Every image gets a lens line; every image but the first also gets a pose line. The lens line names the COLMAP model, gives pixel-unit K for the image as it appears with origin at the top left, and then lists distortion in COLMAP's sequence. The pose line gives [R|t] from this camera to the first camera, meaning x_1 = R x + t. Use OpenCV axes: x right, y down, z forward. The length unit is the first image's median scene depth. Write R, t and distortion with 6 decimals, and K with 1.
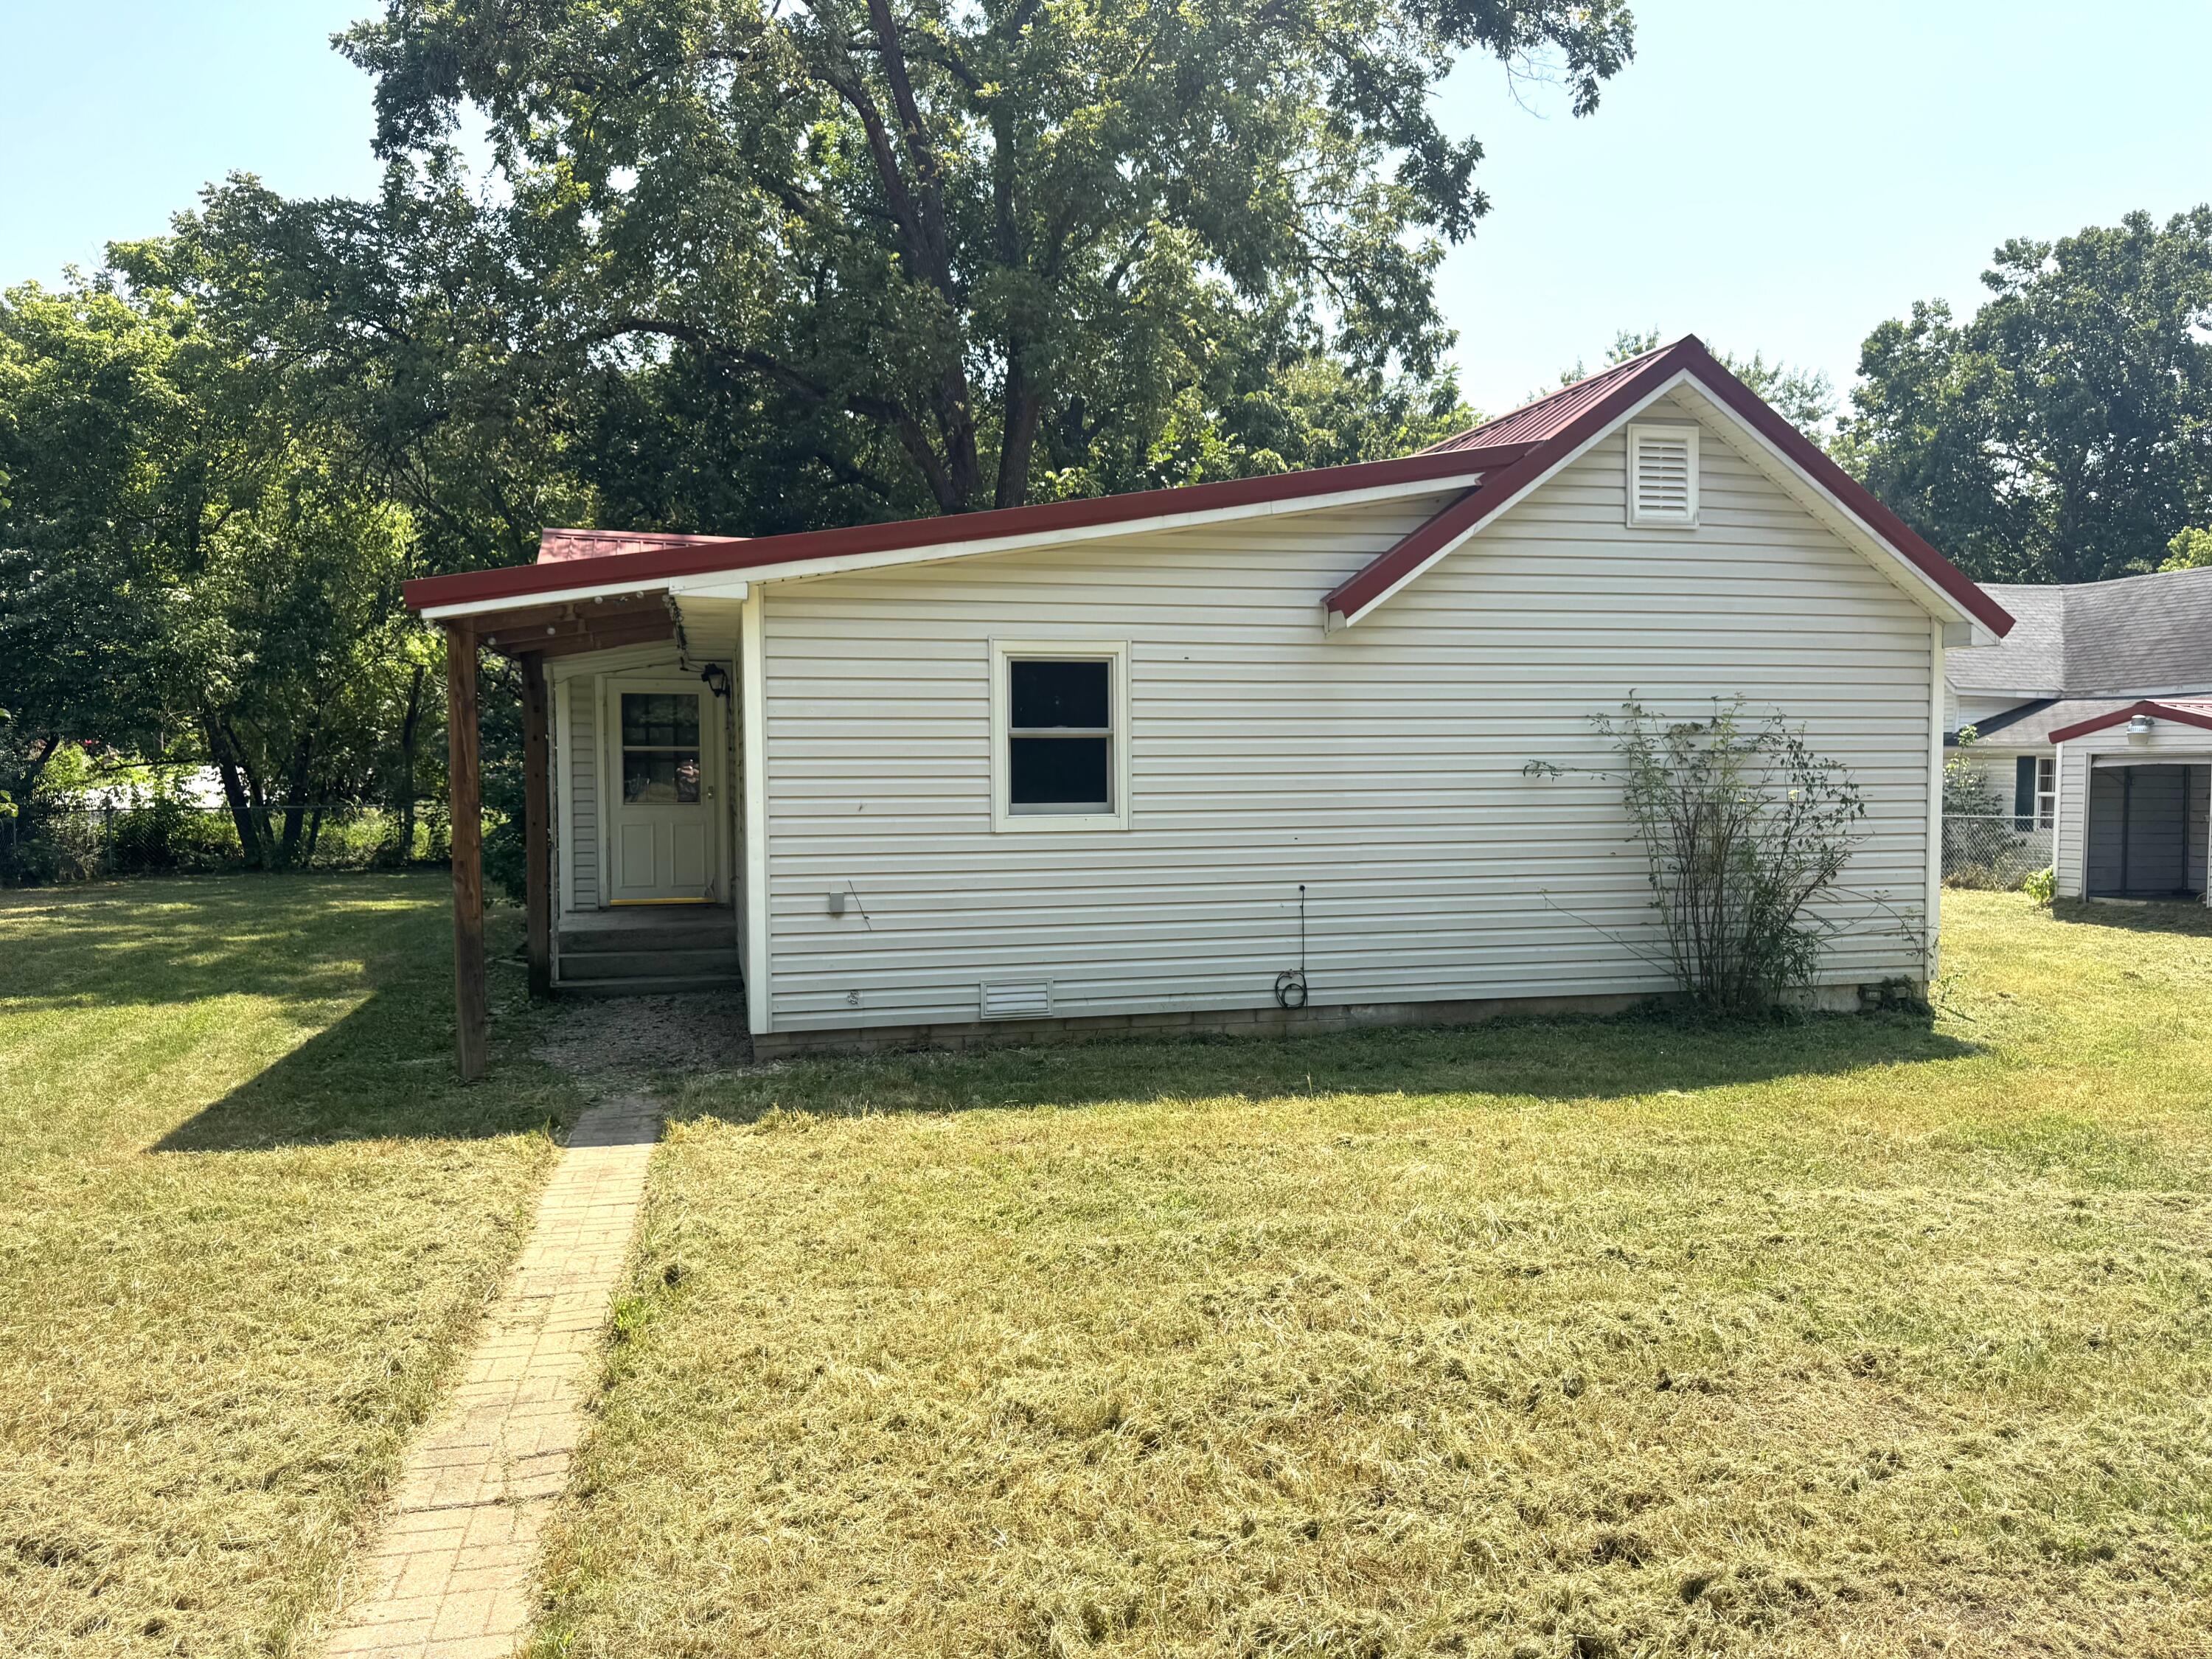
lens RADIAL K [[1568.9, 0, 1106.0], [0, 1568.9, 829.5], [0, 0, 1]] dist [0.048867, -0.062337]
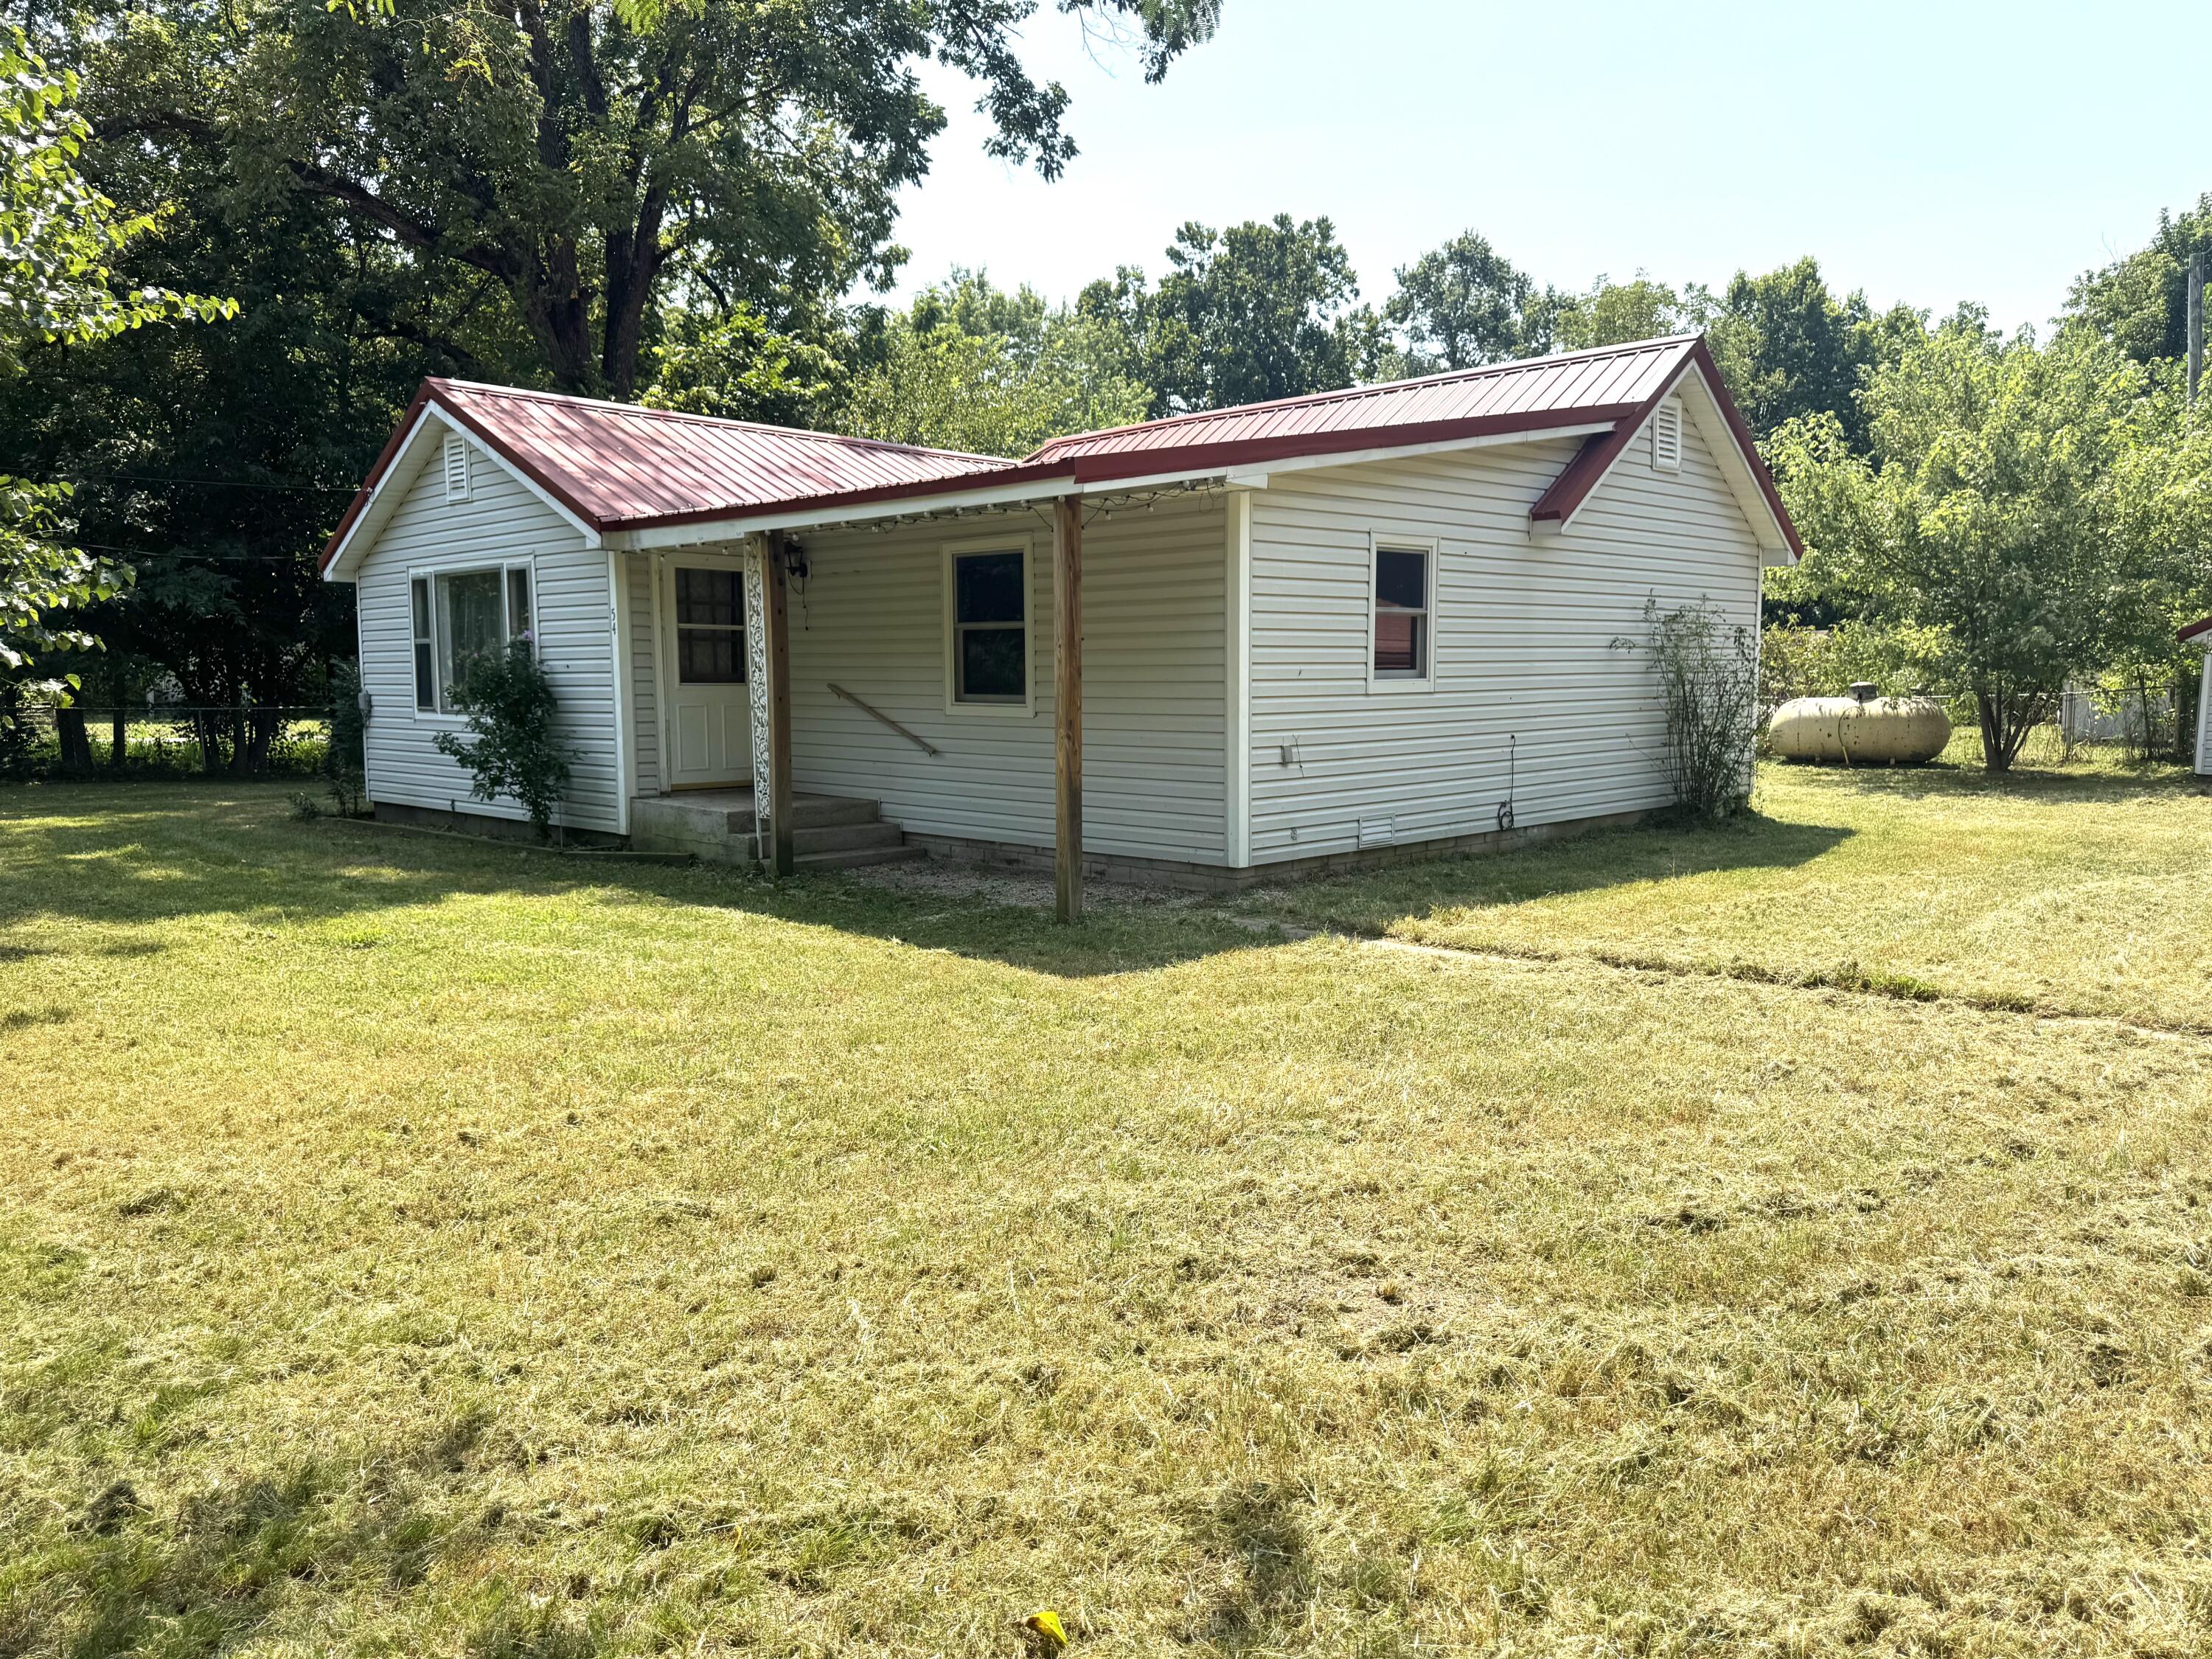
lens RADIAL K [[1568.9, 0, 1106.0], [0, 1568.9, 829.5], [0, 0, 1]] dist [0.048867, -0.062337]
pose [[0.856487, -0.050499, 0.513693, -0.335646], [0.021278, 0.997811, 0.062614, 0.010240], [-0.515730, -0.042697, 0.855686, 0.025936]]
